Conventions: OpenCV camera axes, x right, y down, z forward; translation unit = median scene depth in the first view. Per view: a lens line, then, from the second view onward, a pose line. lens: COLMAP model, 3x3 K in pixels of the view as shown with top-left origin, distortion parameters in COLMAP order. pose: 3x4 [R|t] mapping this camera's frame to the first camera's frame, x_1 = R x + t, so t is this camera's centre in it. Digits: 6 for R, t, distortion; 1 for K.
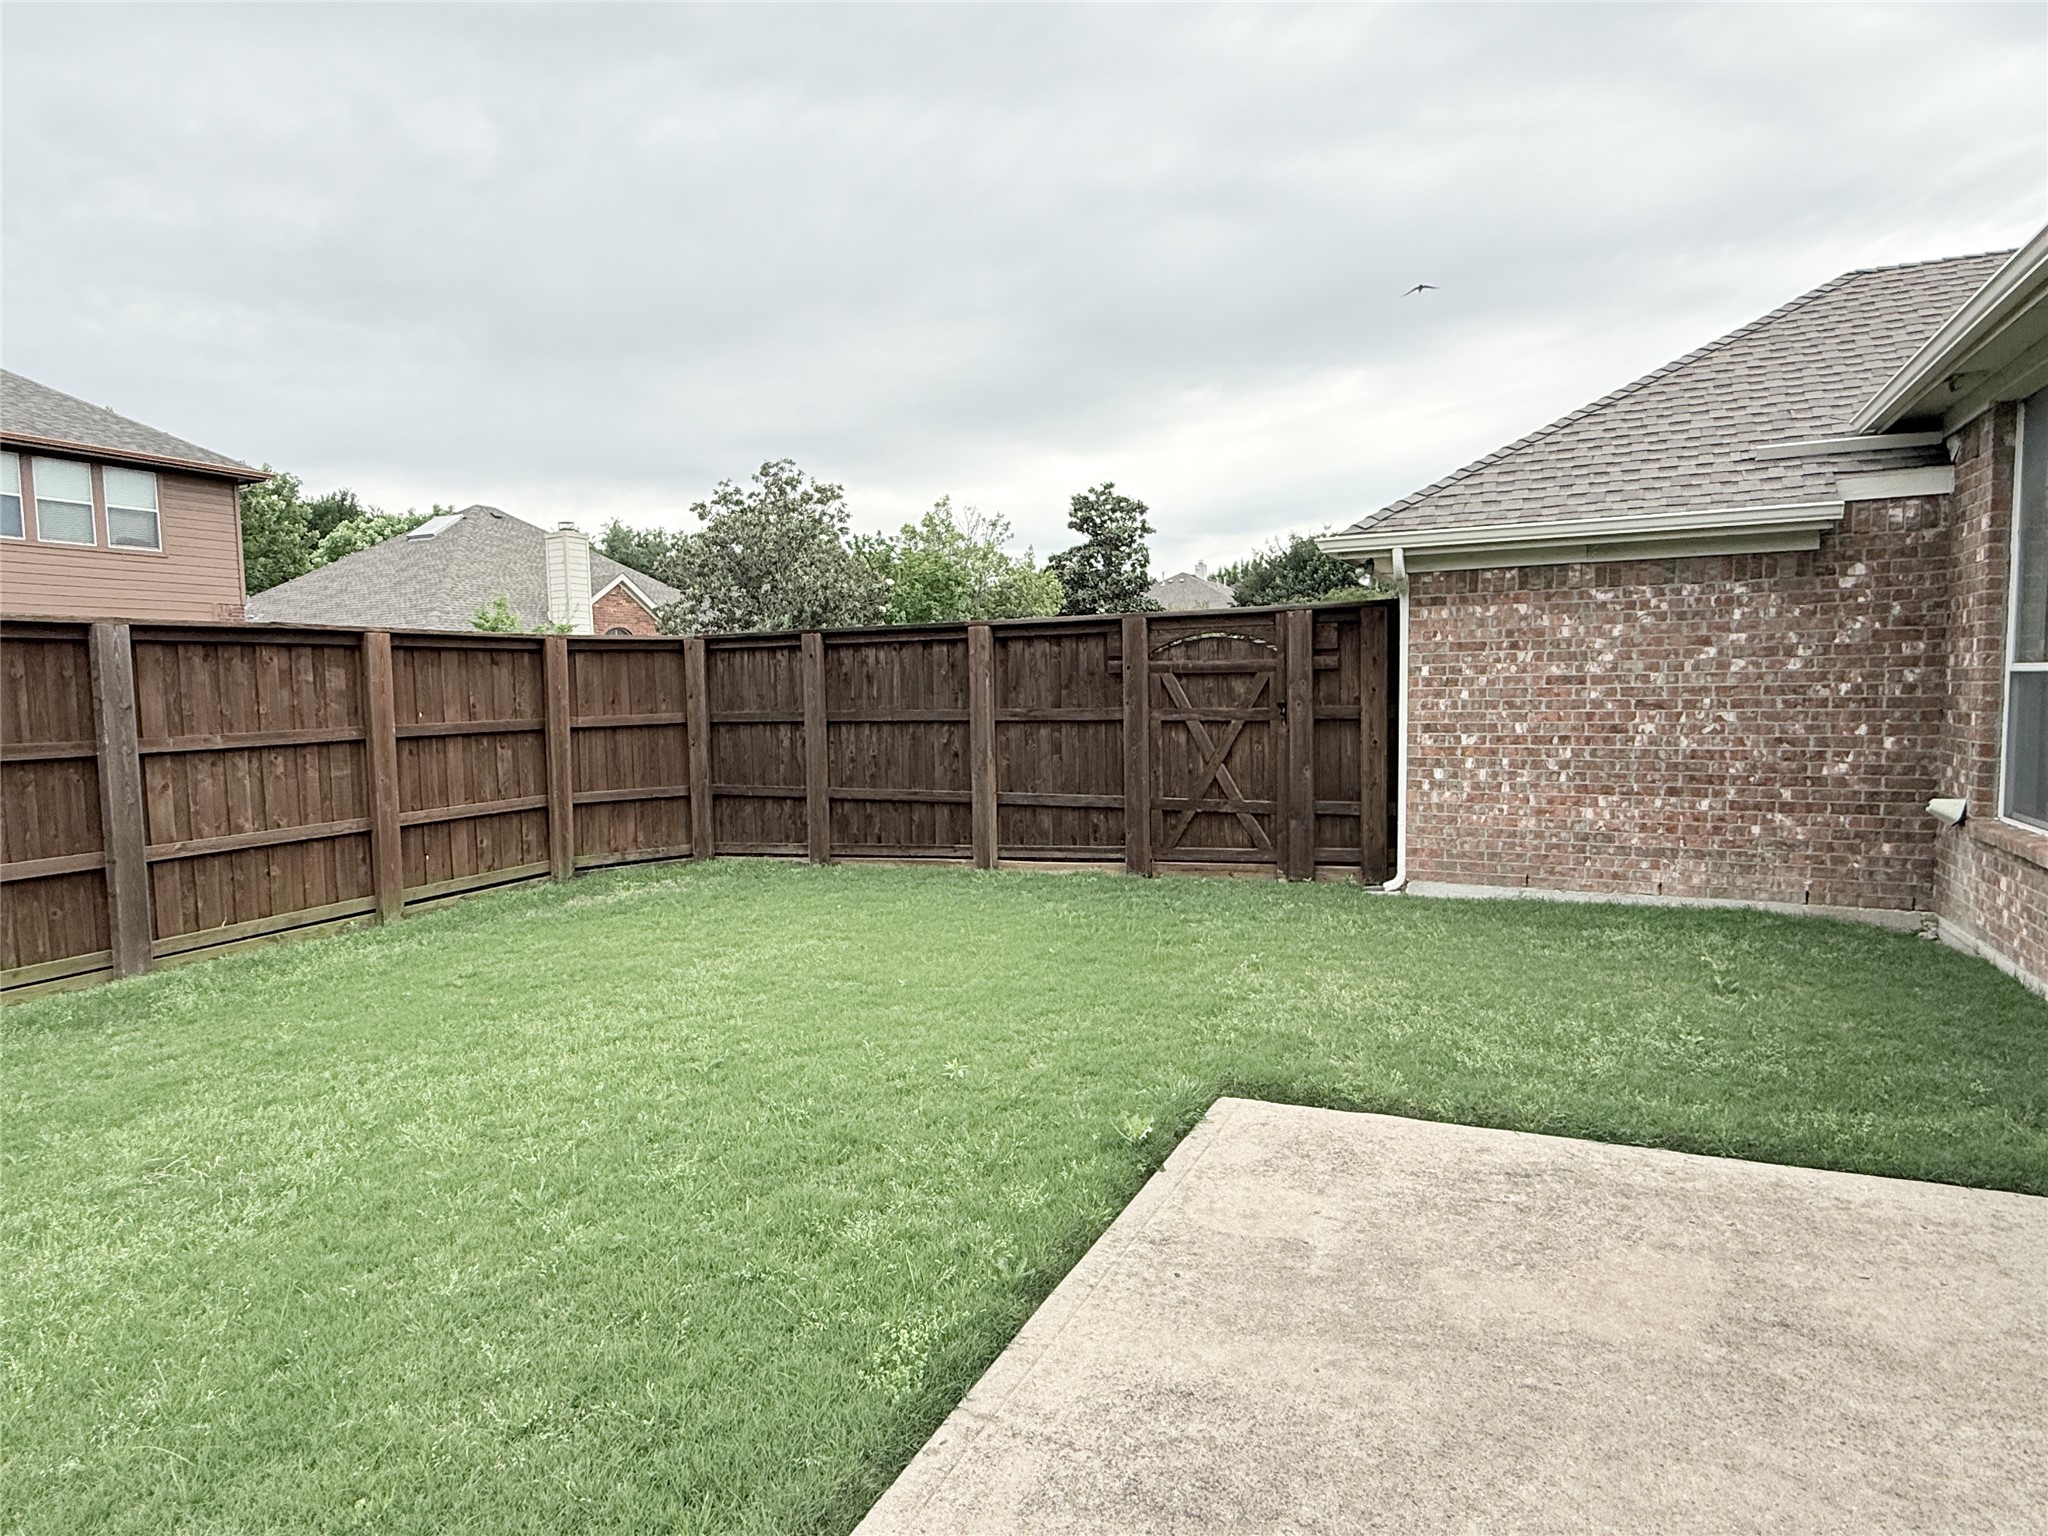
lens RADIAL K [[1129.2, 0, 1028.9], [0, 1129.2, 766.1], [0, 0, 1]] dist [0.002589, -0.000133]
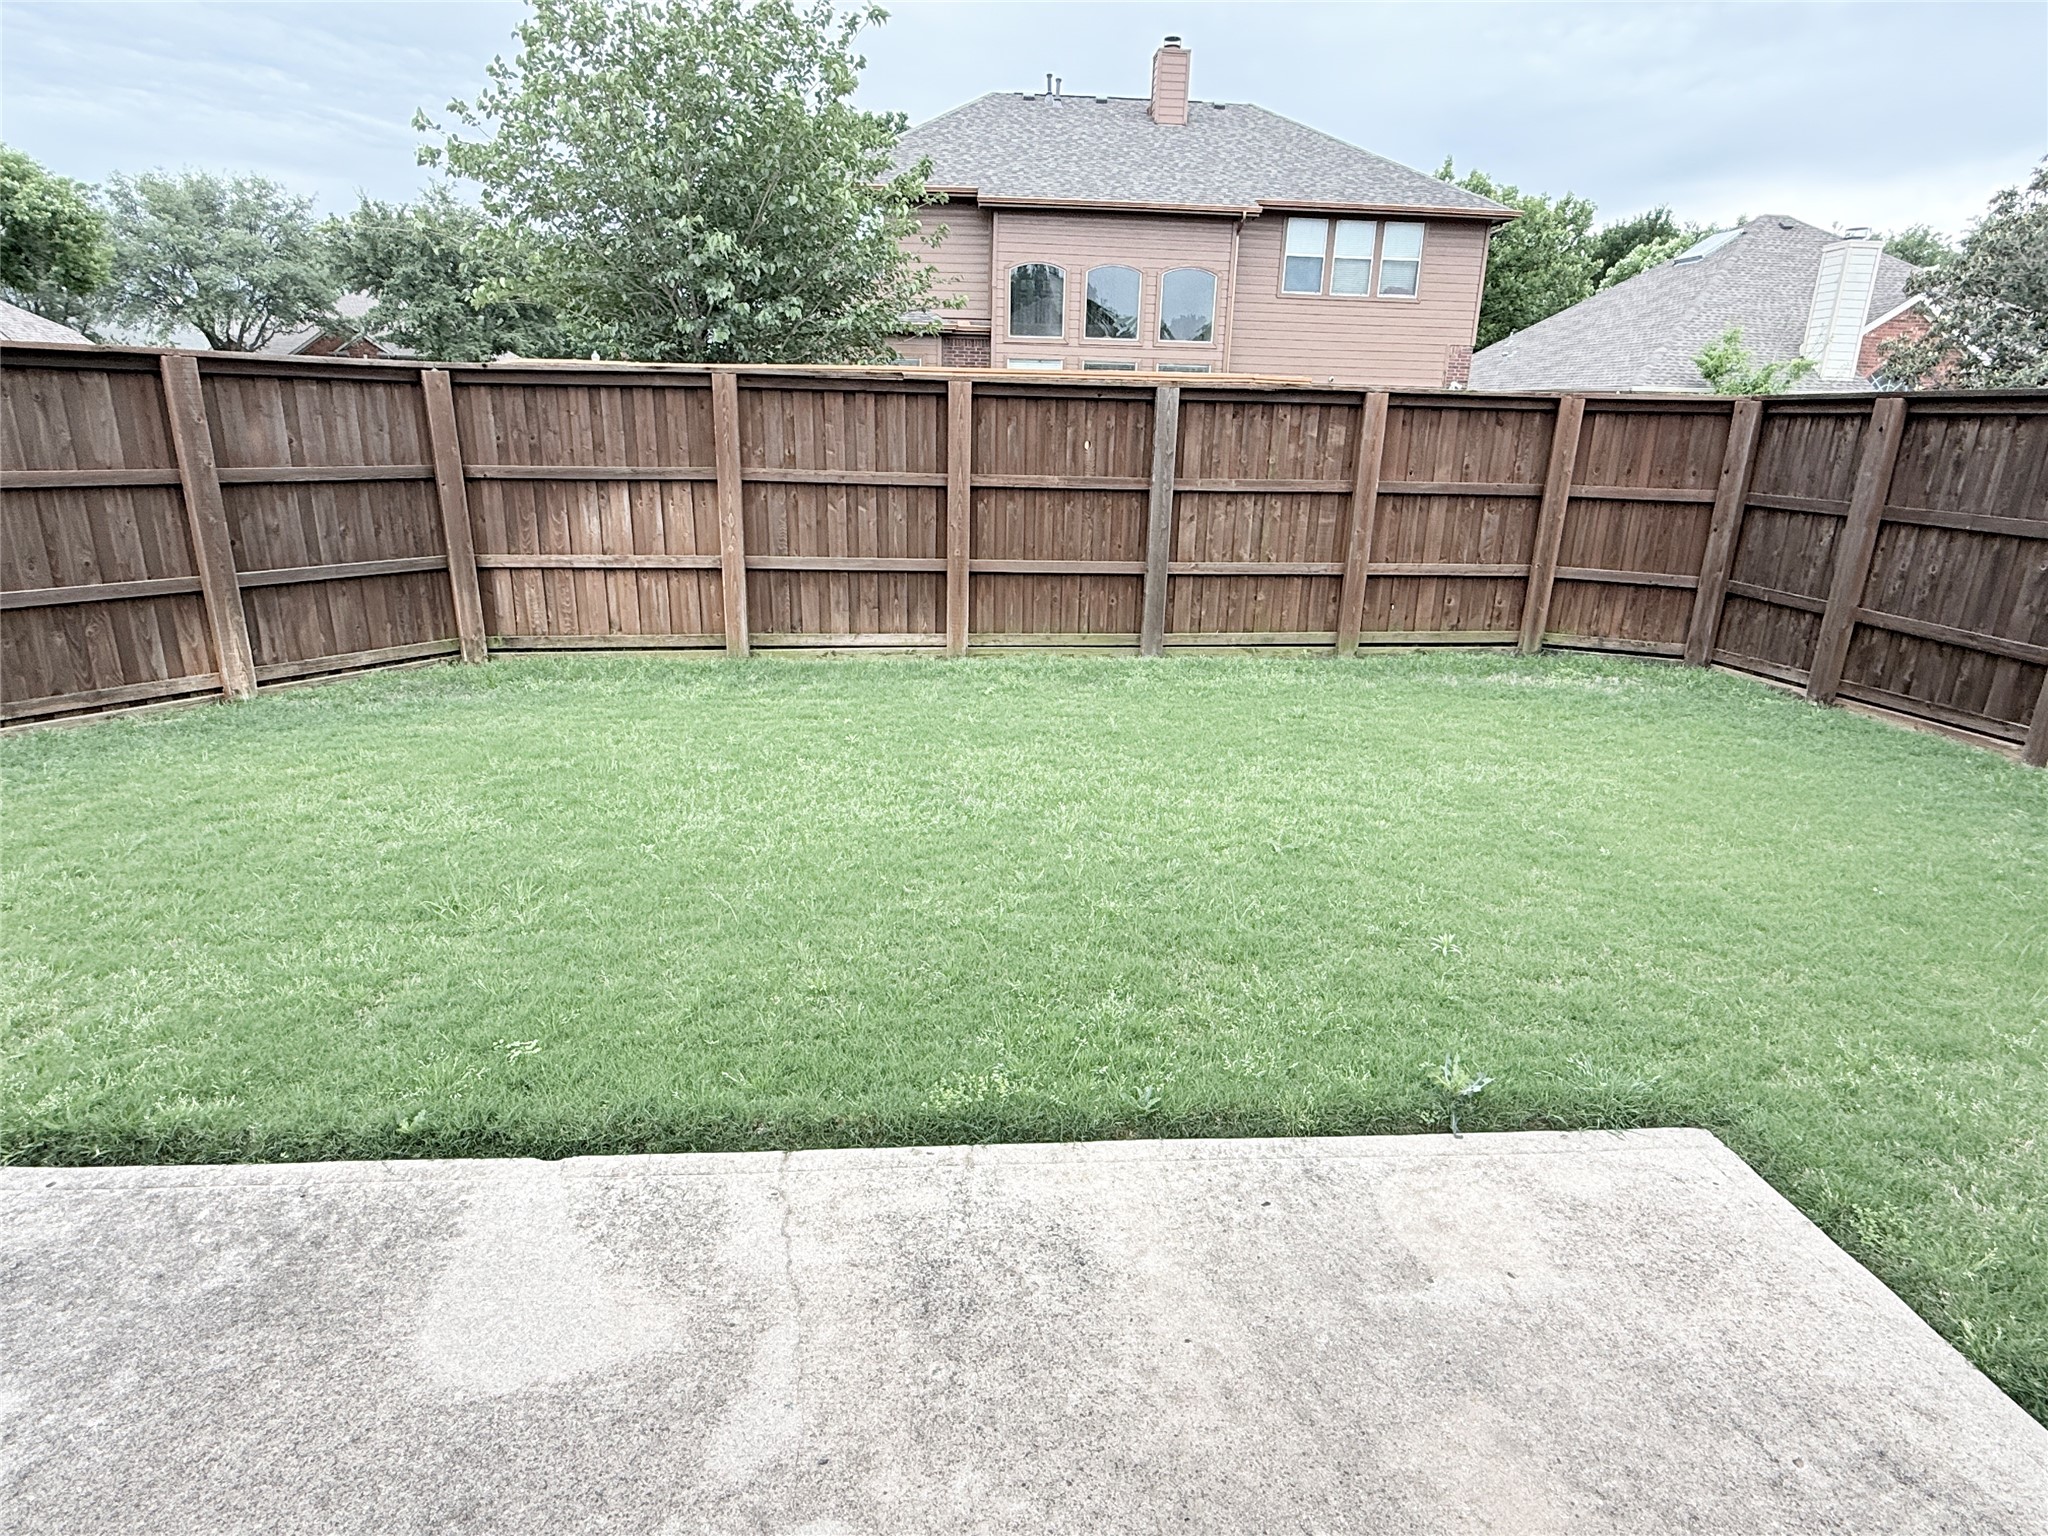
lens RADIAL K [[1129.2, 0, 1020.4], [0, 1129.2, 766.4], [0, 0, 1]] dist [0.002589, -0.000133]
pose [[0.499115, 0.290385, -0.816432, 0.215101], [-0.098042, 0.955053, 0.279752, -0.040524], [0.860971, -0.059584, 0.505152, 0.121545]]
